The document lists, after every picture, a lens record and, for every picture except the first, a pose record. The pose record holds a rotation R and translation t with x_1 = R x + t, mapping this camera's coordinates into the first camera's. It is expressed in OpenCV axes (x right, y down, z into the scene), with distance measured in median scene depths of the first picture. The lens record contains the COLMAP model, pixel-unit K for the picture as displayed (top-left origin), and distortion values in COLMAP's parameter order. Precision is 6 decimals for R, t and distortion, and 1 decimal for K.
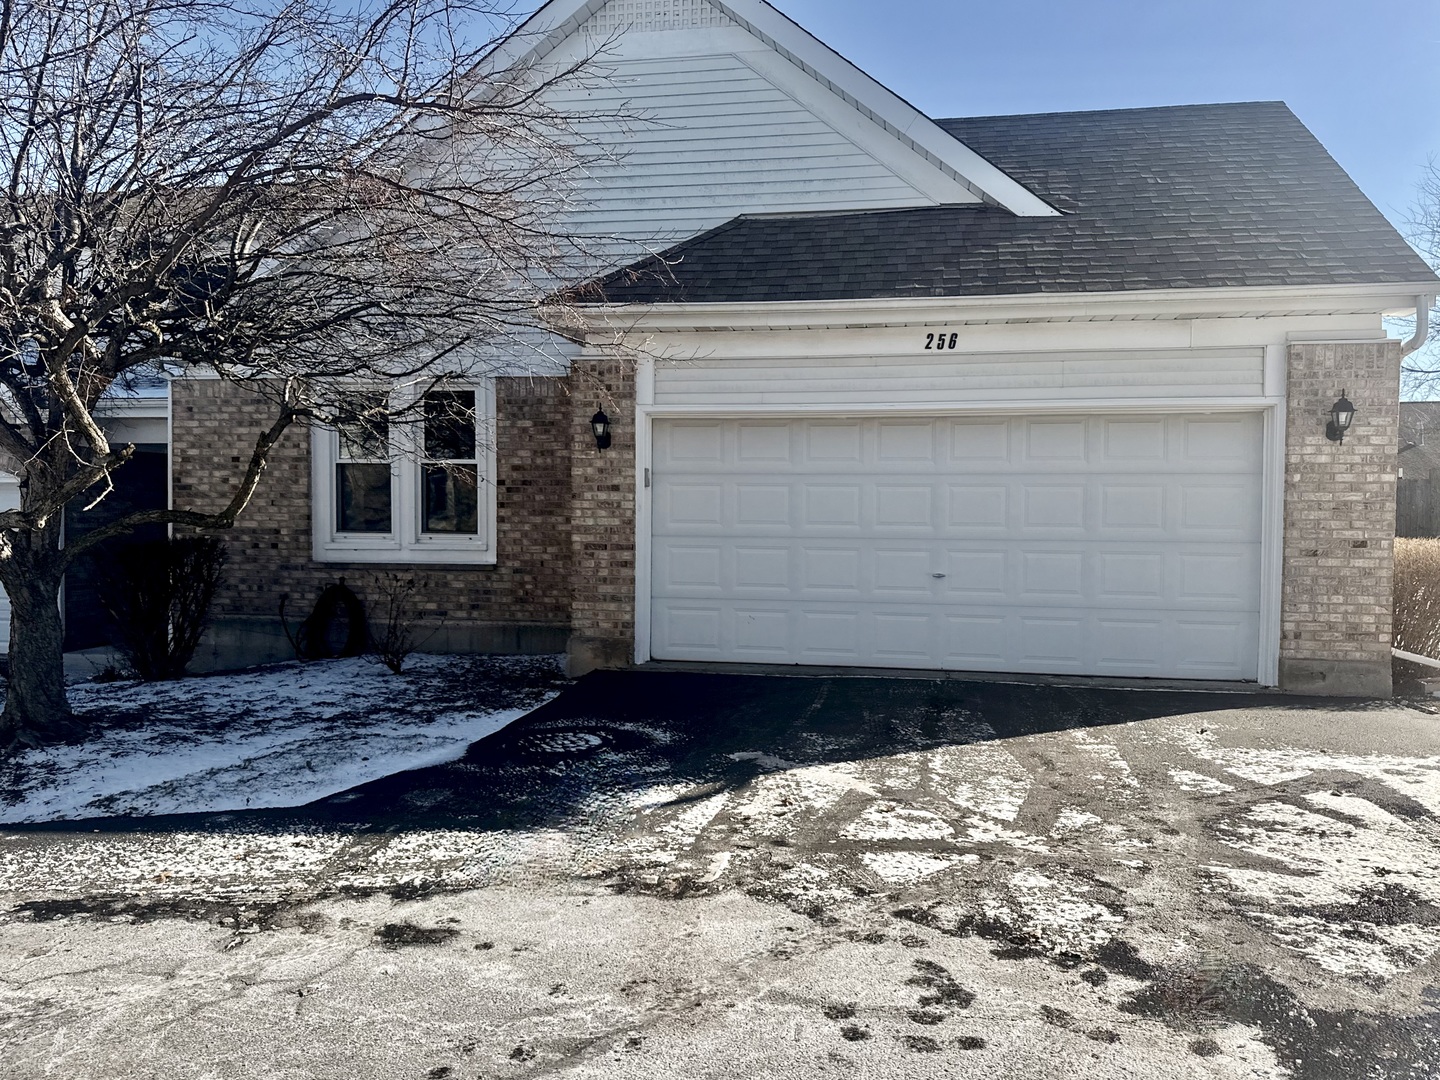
lens RADIAL K [[1019.0, 0, 706.2], [0, 1019.0, 550.8], [0, 0, 1]] dist [0.034940, -0.020840]
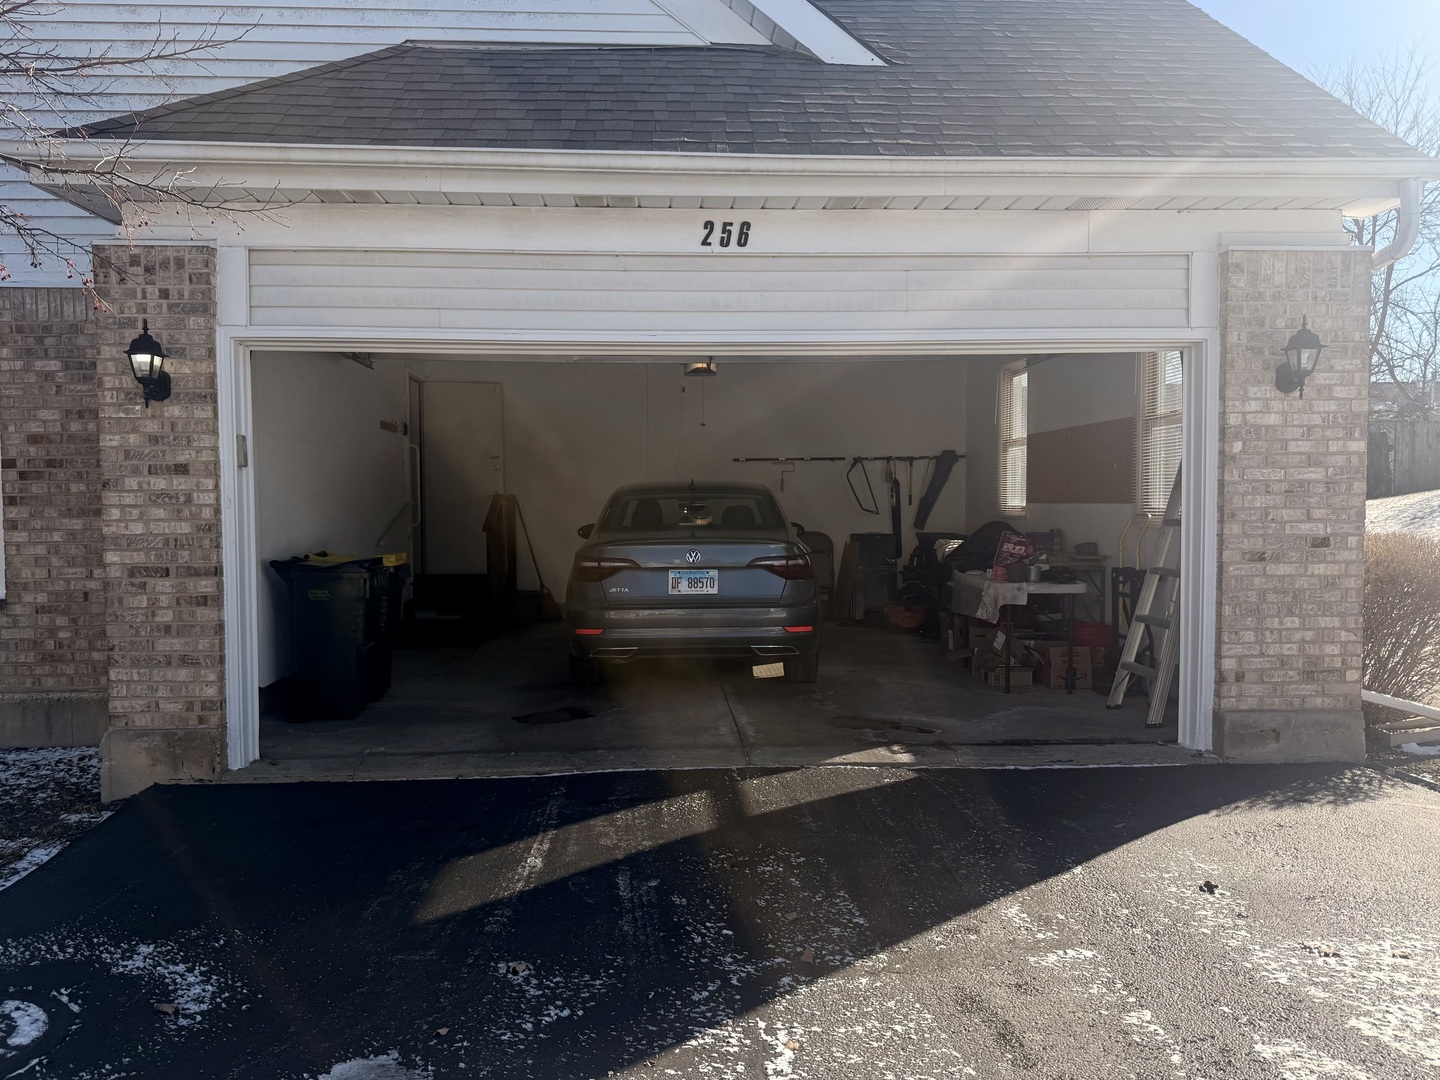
lens RADIAL K [[1019.0, 0, 714.7], [0, 1019.0, 547.5], [0, 0, 1]] dist [0.034940, -0.020840]
pose [[0.967127, -0.025232, 0.253038, 0.055415], [0.023300, 0.999672, 0.010627, -0.016946], [-0.253223, -0.004382, 0.967398, 0.369112]]
